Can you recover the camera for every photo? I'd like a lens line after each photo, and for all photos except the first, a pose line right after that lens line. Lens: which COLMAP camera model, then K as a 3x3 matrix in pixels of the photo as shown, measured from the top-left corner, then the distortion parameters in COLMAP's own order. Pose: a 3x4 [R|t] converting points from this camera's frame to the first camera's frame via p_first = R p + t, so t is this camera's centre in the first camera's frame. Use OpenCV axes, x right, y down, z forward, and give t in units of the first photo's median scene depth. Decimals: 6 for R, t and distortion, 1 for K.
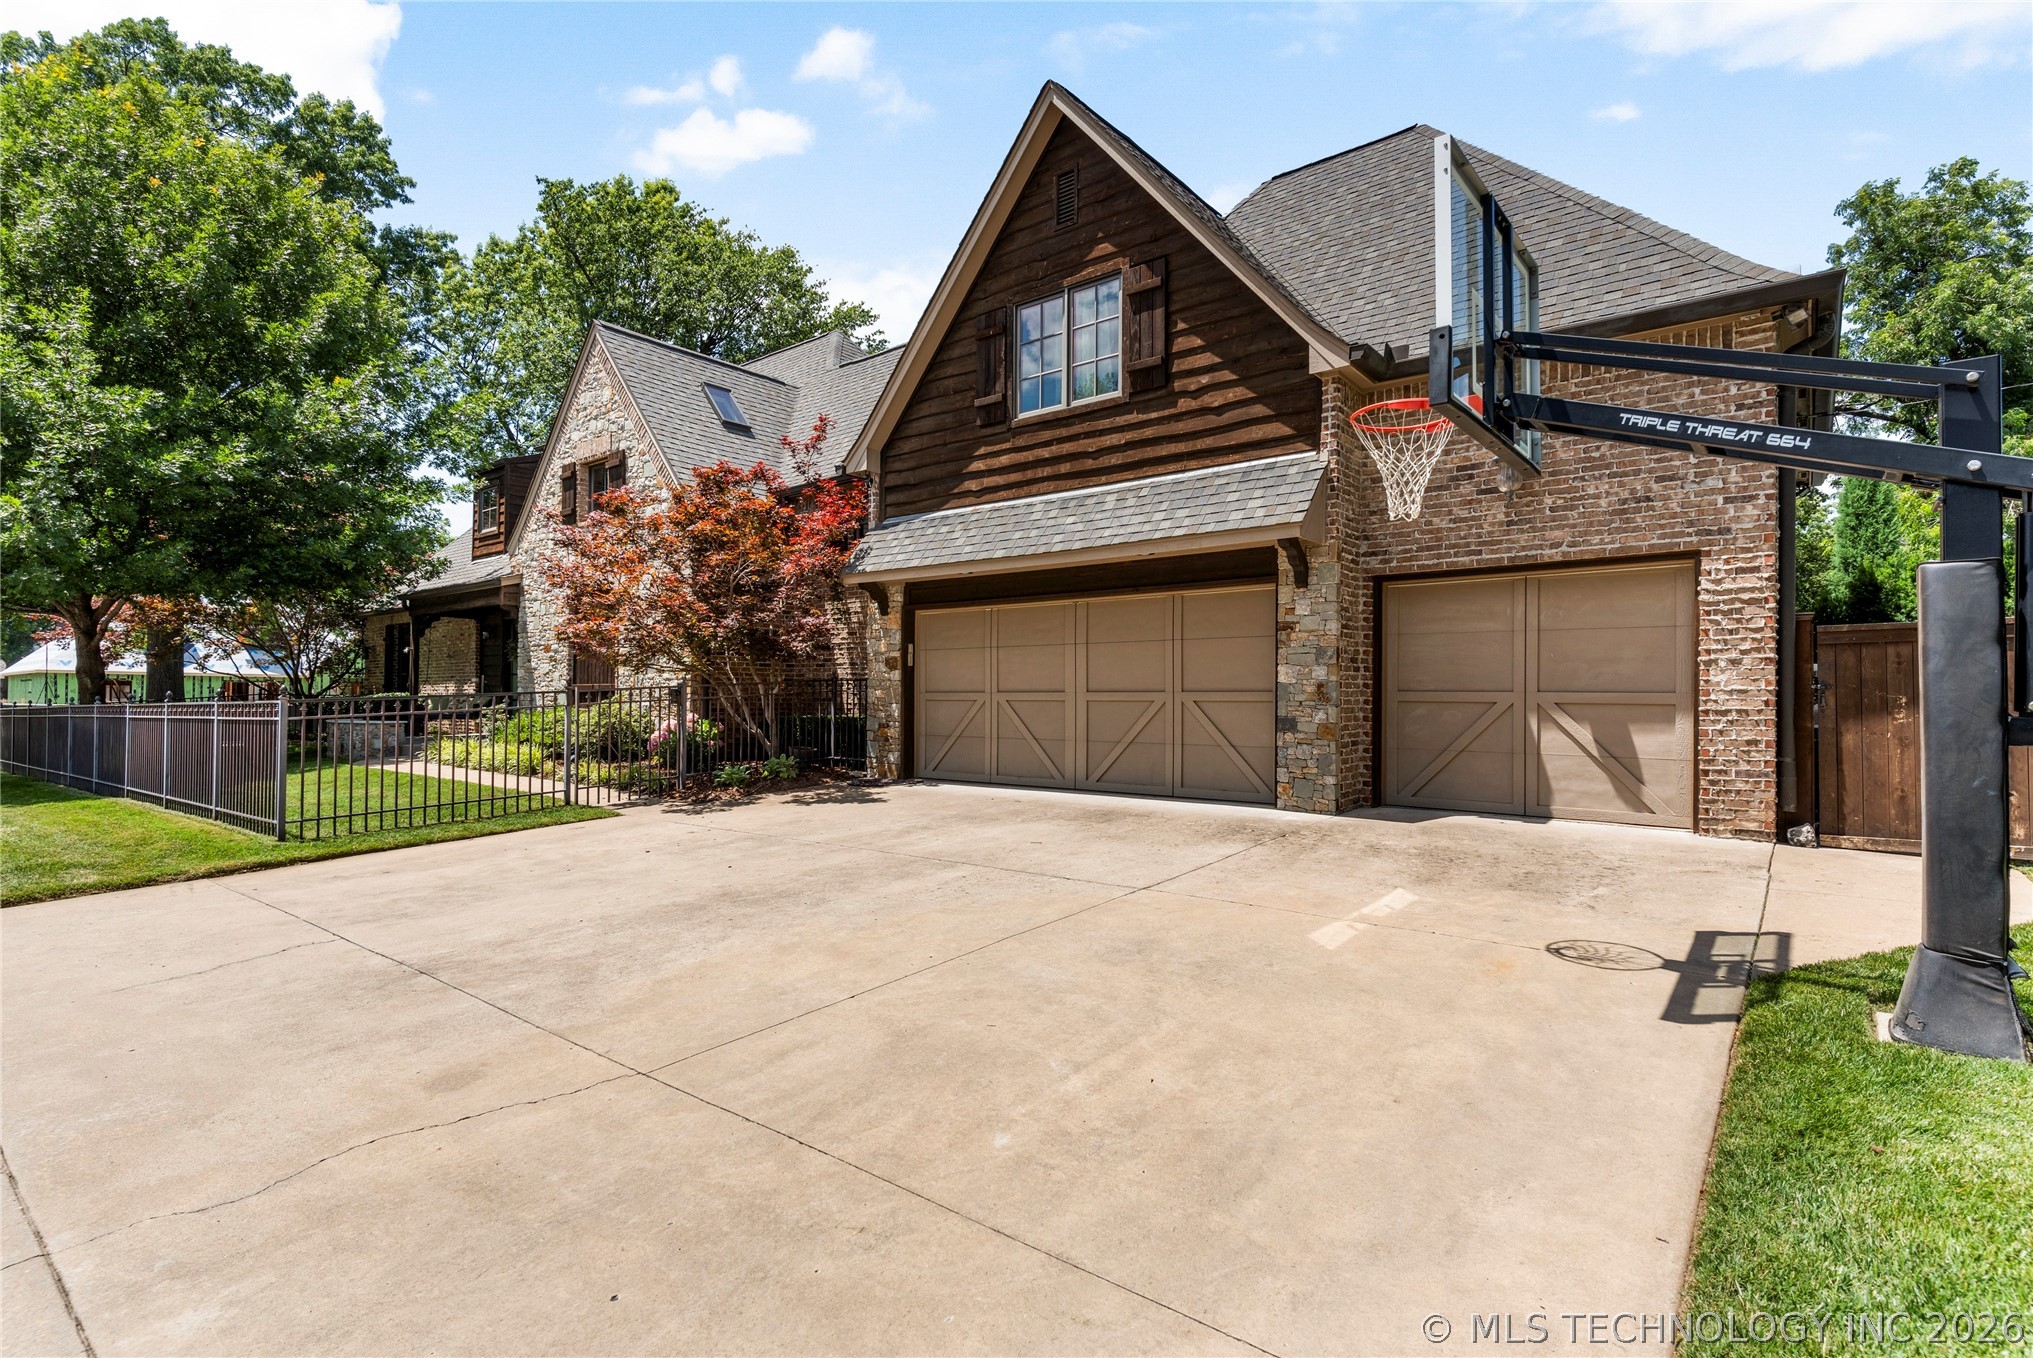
lens RADIAL K [[976.6, 0, 1014.6], [0, 976.6, 674.2], [0, 0, 1]] dist [0.002312, -0.000438]
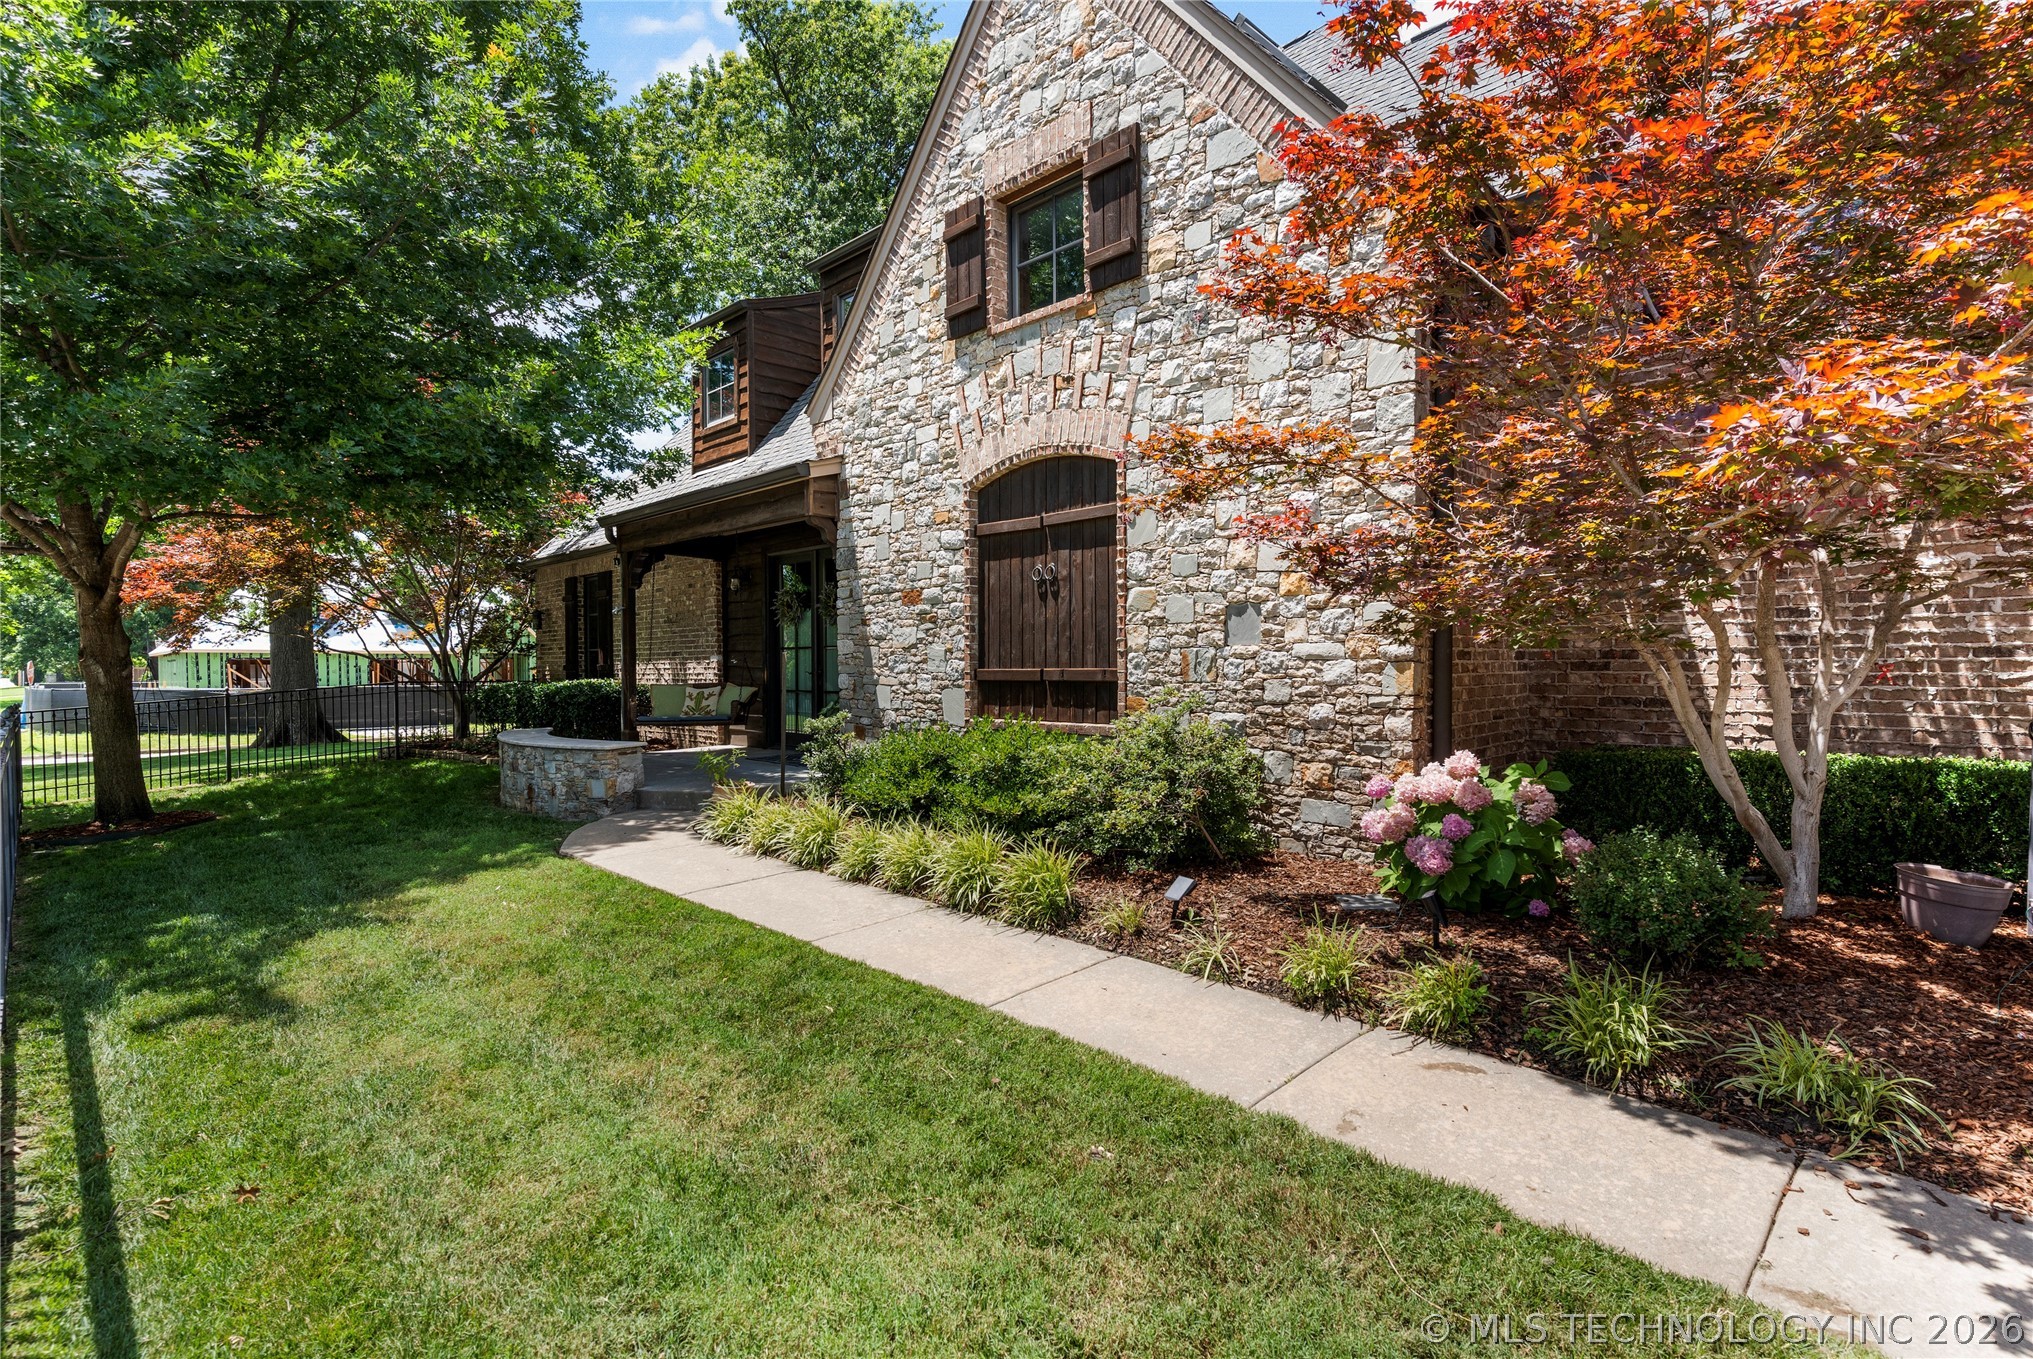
lens RADIAL K [[976.6, 0, 1019.5], [0, 976.6, 677.5], [0, 0, 1]] dist [0.002312, -0.000438]
pose [[0.994630, -0.011692, -0.102835, -0.324032], [0.015762, 0.999121, 0.038854, -0.003049], [0.102290, -0.040267, 0.993939, 0.440751]]
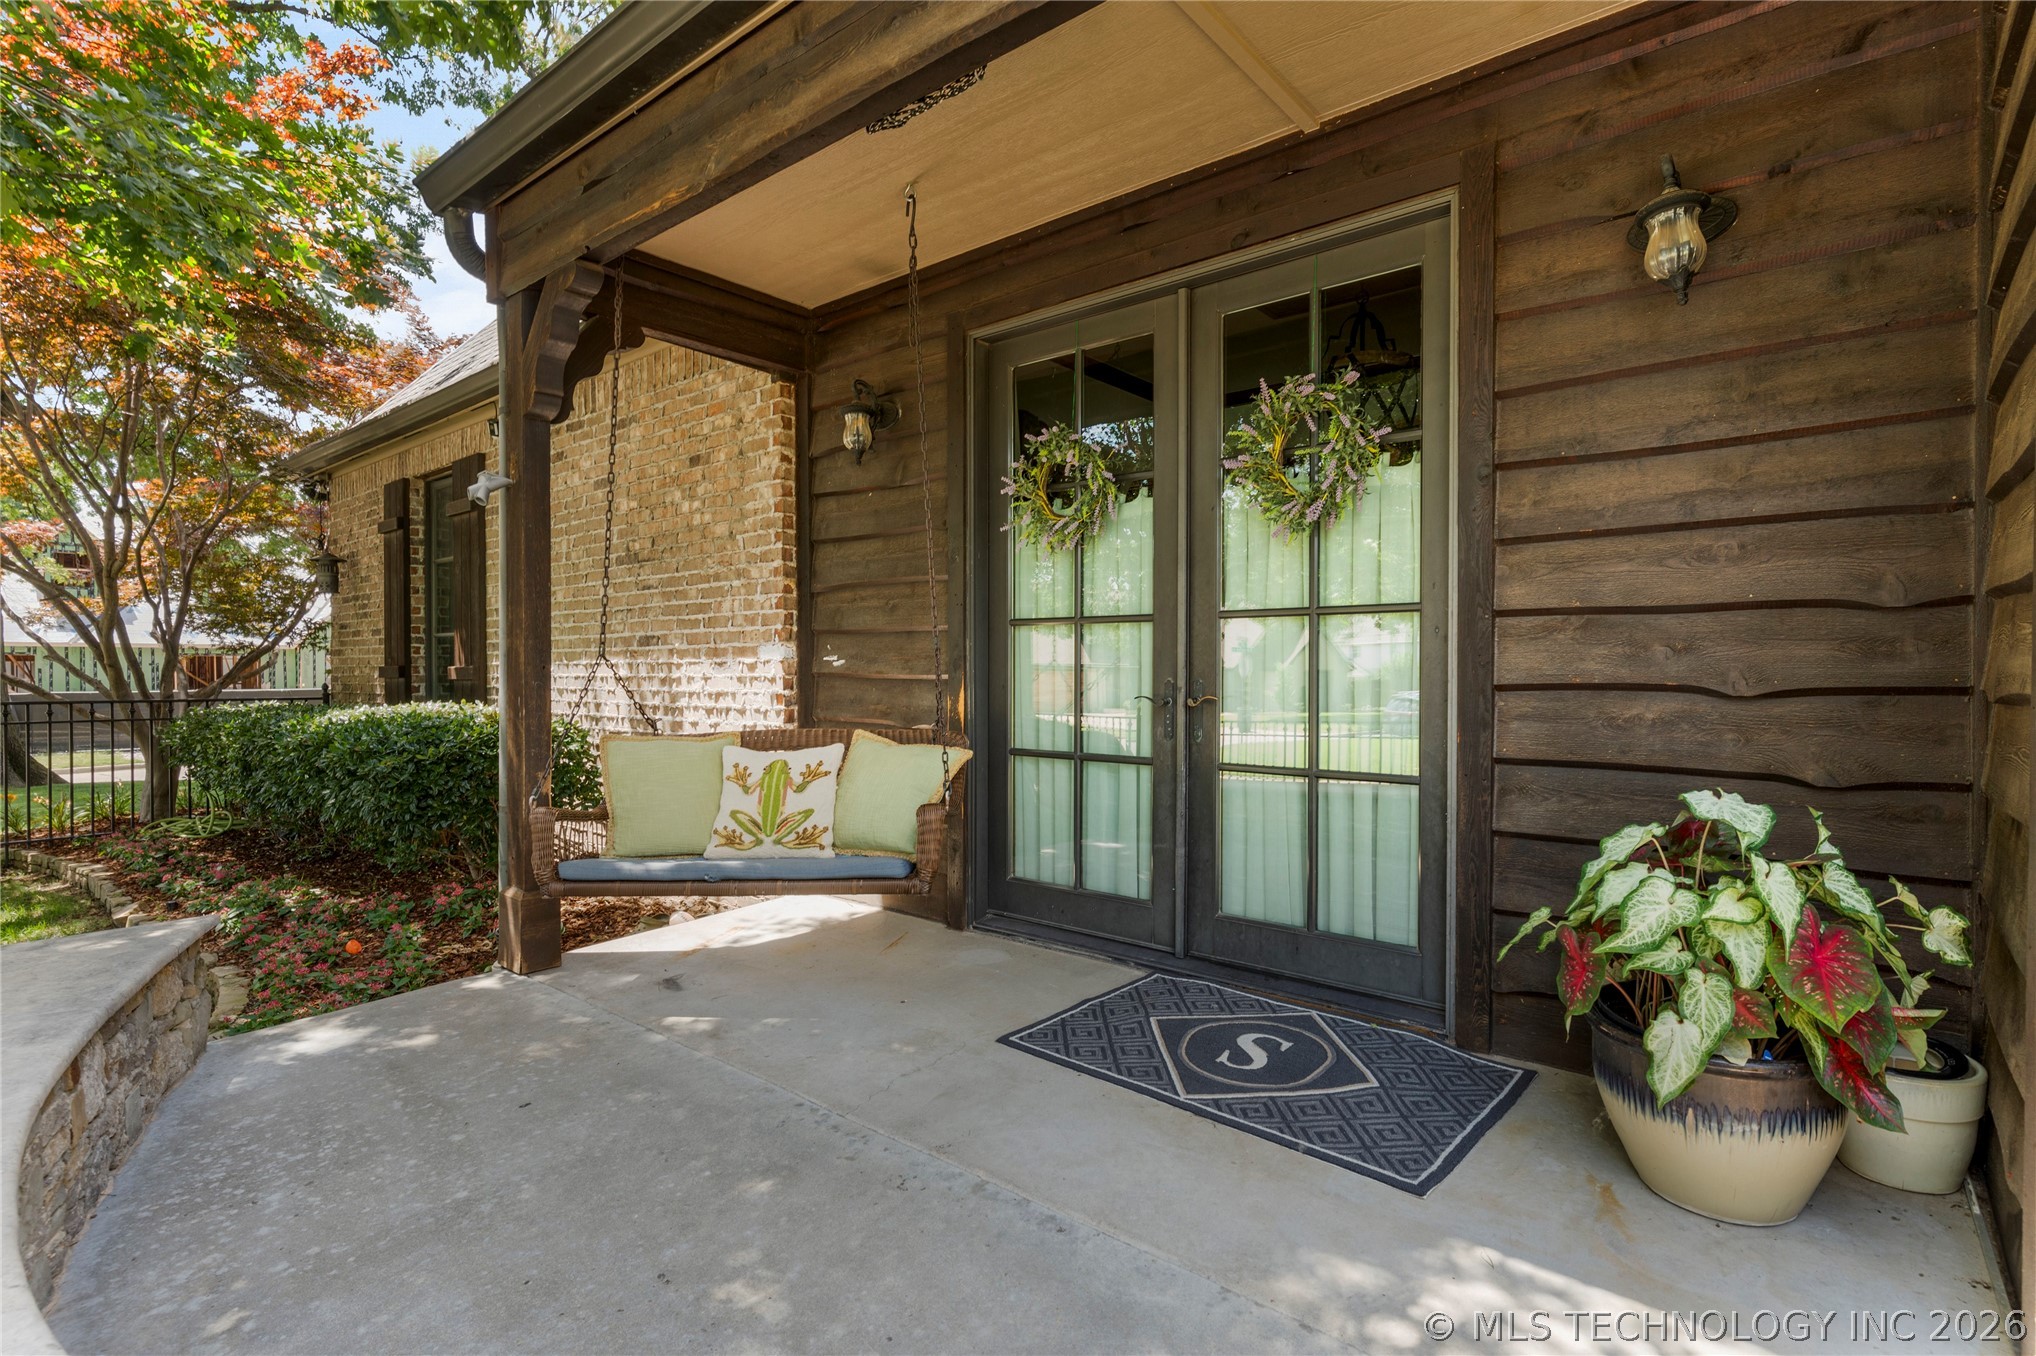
lens RADIAL K [[978.1, 0, 1016.5], [0, 978.1, 679.3], [0, 0, 1]] dist [0.002312, -0.000438]
pose [[0.999891, -0.006011, -0.013498, -0.535906], [0.006545, 0.999184, 0.039859, 0.003837], [0.013248, -0.039943, 0.999114, 0.842307]]
